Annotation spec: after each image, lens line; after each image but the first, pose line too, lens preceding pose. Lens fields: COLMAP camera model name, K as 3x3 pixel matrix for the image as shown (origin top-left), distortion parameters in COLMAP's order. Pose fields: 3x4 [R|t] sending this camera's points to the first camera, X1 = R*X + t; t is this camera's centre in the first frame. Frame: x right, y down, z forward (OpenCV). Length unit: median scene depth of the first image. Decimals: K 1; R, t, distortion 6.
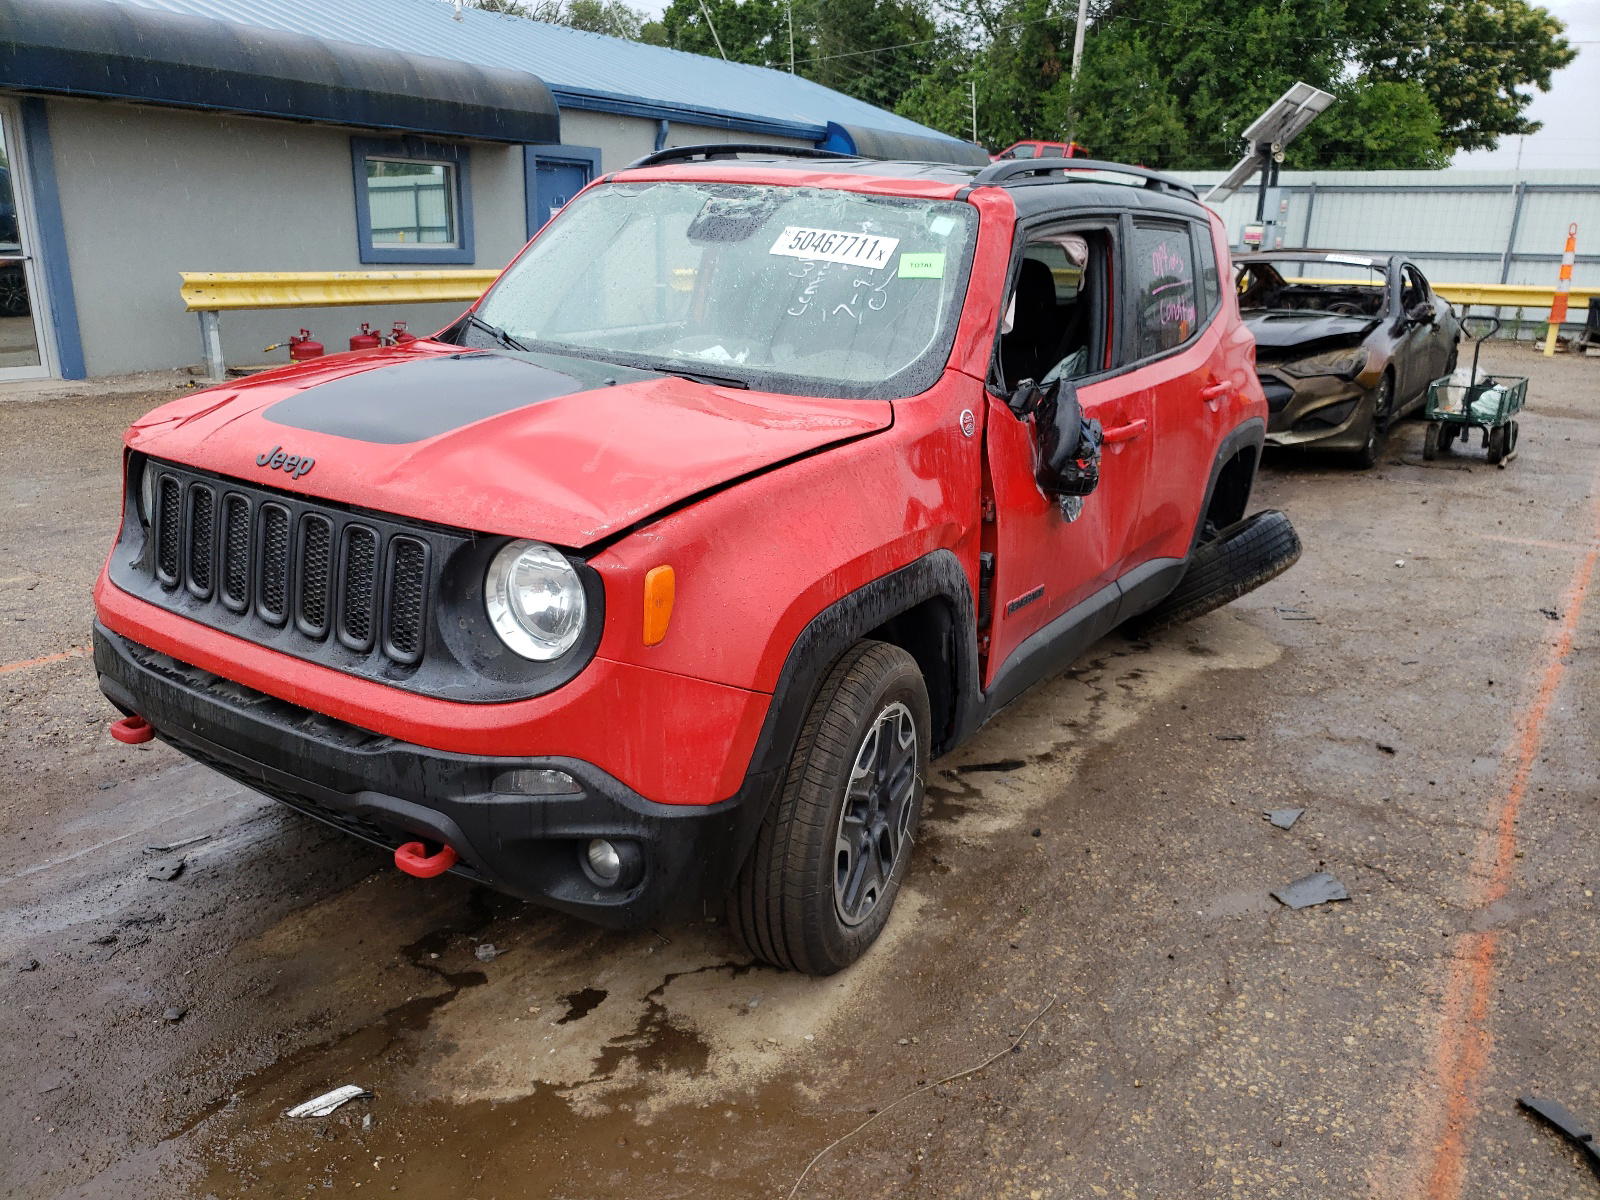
lens RADIAL K [[1212.8, 0, 806.5], [0, 1212.8, 597.5], [0, 0, 1]] dist [0.006552, 0.015319]
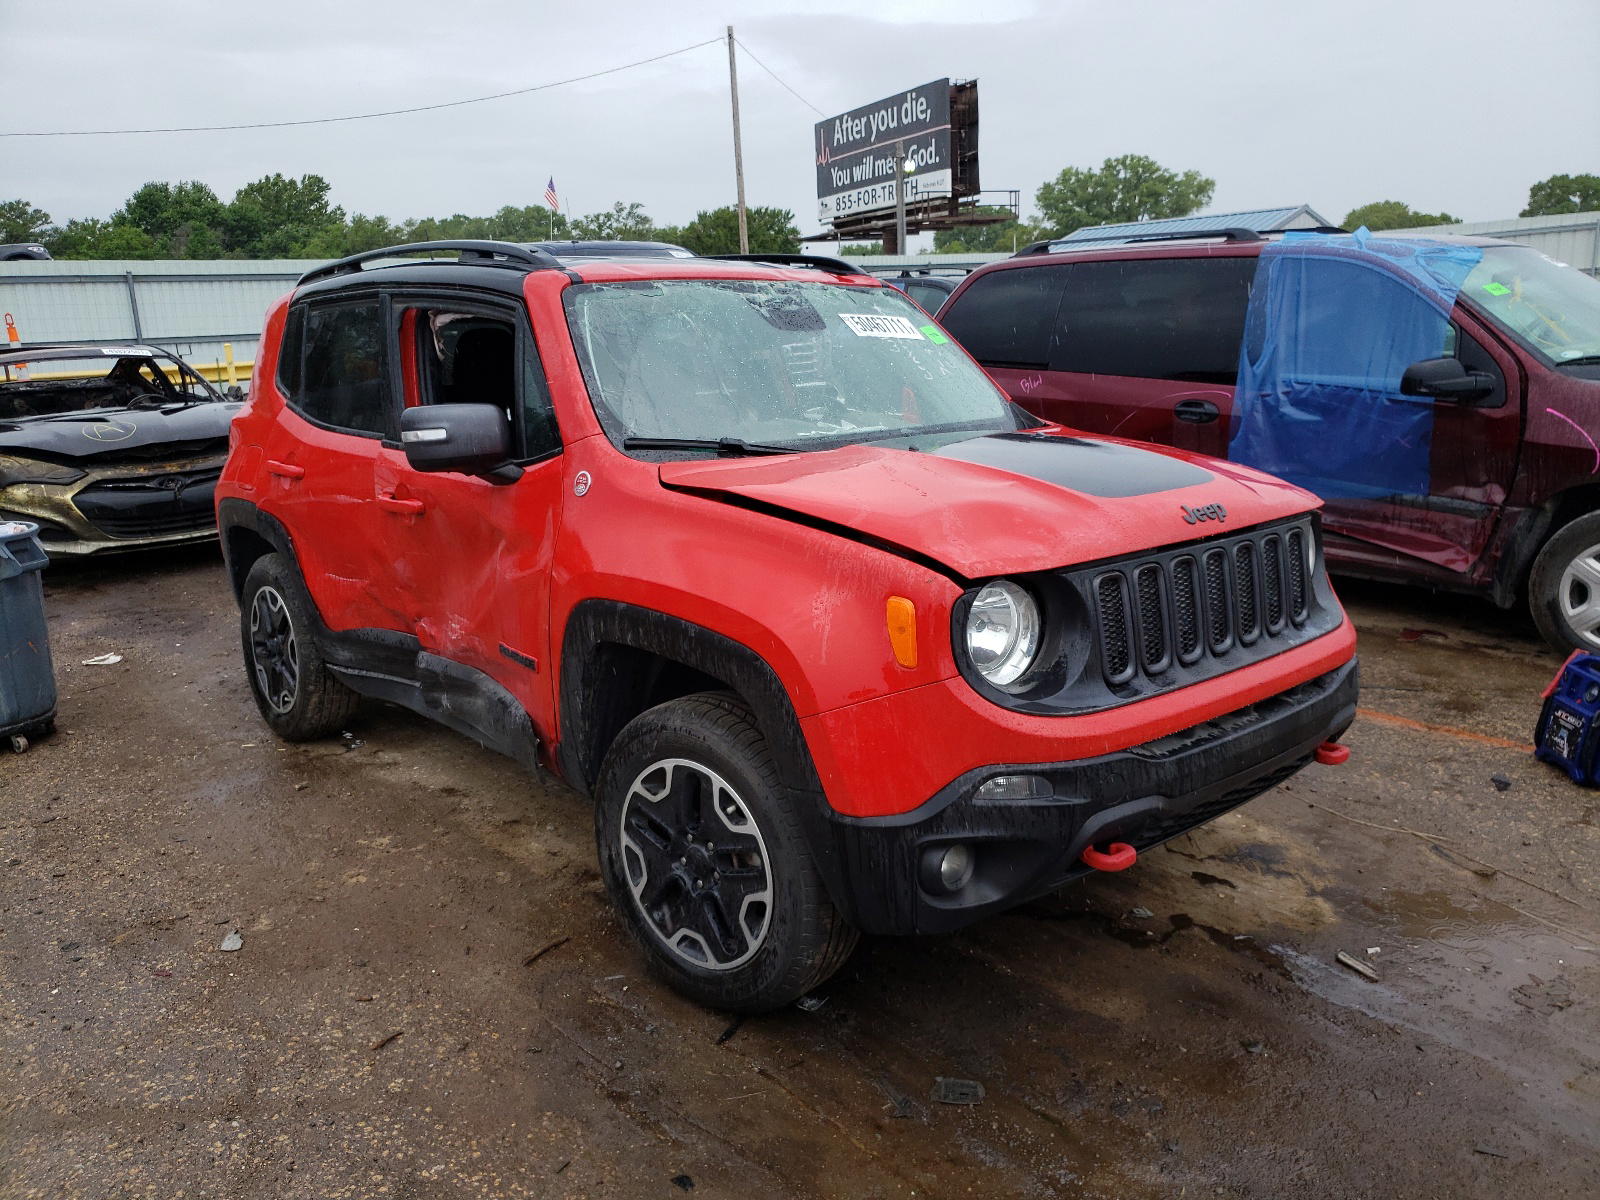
lens RADIAL K [[1212.8, 0, 806.5], [0, 1212.8, 597.5], [0, 0, 1]] dist [0.006552, 0.015319]
pose [[0.287546, -0.255282, 0.923119, -1.194115], [0.317136, 0.934831, 0.159735, -0.250768], [-0.903738, 0.246823, 0.349766, 0.702383]]
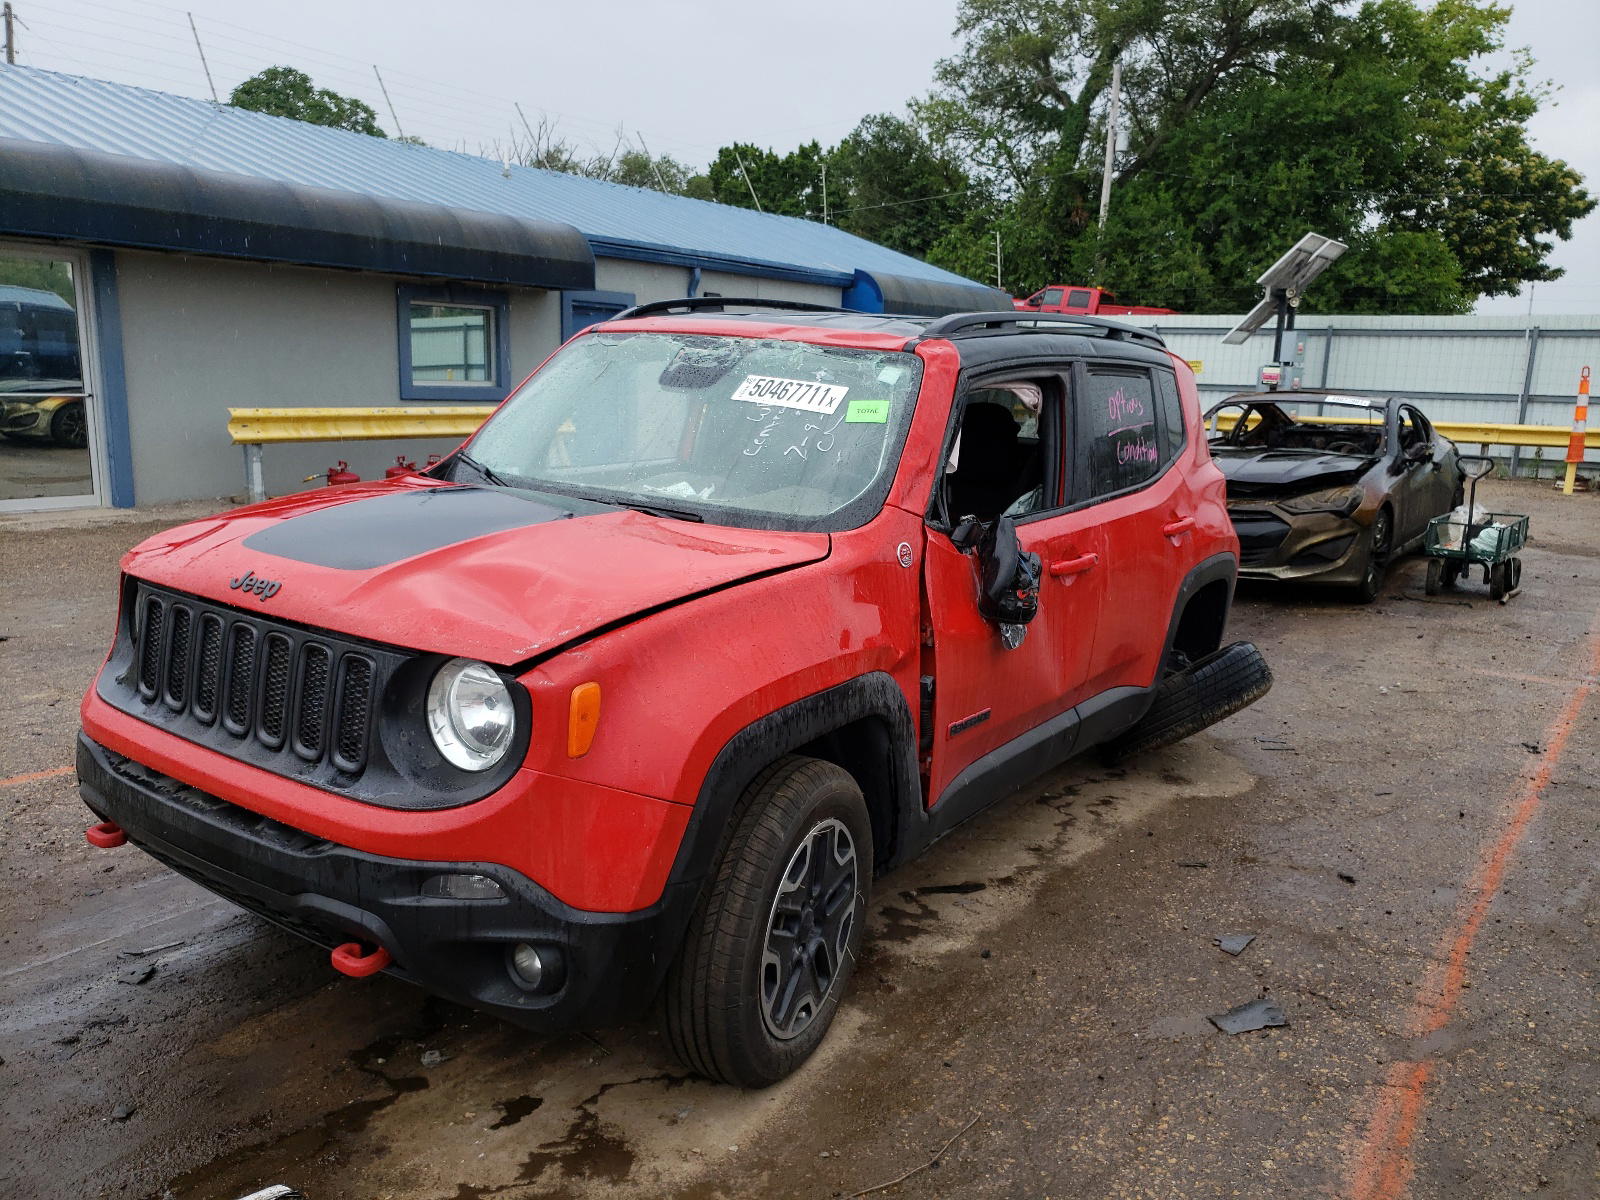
lens RADIAL K [[1208.8, 0, 805.6], [0, 1208.8, 602.7], [0, 0, 1]] dist [-0.006381, 0.039099]
pose [[0.999530, 0.009379, -0.029174, 0.071227], [-0.012305, 0.994729, -0.101802, 0.006096], [0.028065, 0.102113, 0.994377, -0.047717]]
